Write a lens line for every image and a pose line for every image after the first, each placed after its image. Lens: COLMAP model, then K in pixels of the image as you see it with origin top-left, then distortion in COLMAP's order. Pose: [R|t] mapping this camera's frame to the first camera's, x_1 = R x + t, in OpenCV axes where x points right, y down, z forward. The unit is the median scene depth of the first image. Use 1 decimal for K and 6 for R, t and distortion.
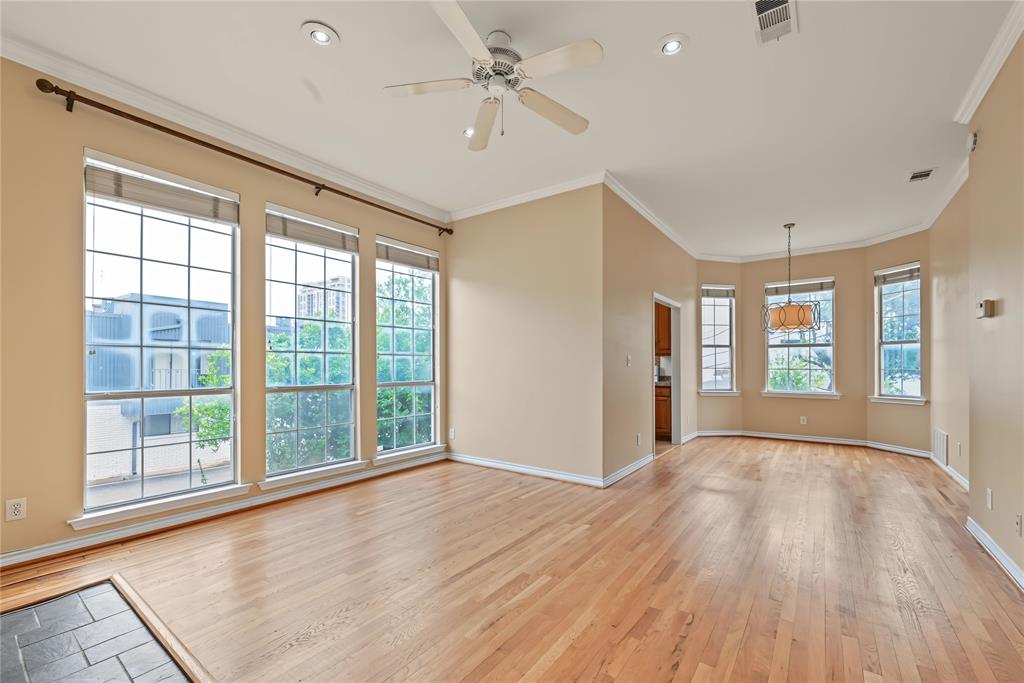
lens RADIAL K [[423.3, 0, 499.8], [0, 423.3, 364.2], [0, 0, 1]] dist [-0.001474, -0.000128]
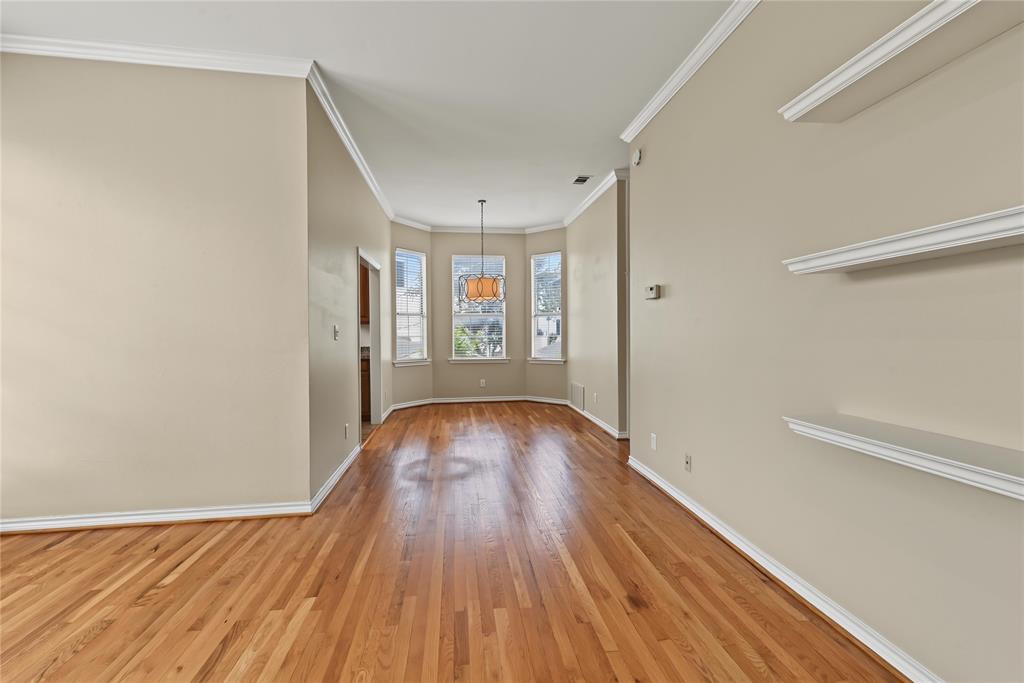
lens RADIAL K [[424.5, 0, 517.2], [0, 424.5, 332.0], [0, 0, 1]] dist [-0.001073, -0.000180]
pose [[0.694421, -0.007486, 0.719530, -0.021762], [0.002366, 0.999964, 0.008121, -0.013760], [-0.719565, -0.003937, 0.694414, 0.243943]]
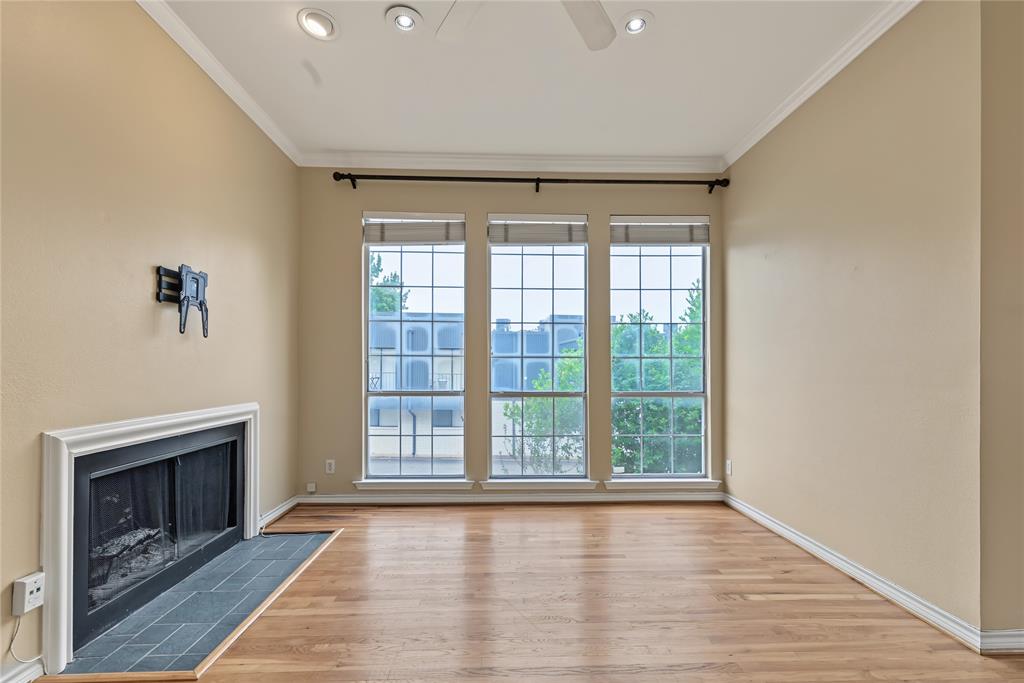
lens RADIAL K [[426.5, 0, 510.4], [0, 426.5, 373.3], [0, 0, 1]] dist [-0.001374, 0.000054]
pose [[0.631779, 0.004332, -0.775137, 0.253463], [0.000669, 0.999981, 0.006134, 0.002407], [0.775148, -0.004394, 0.631764, 0.320442]]
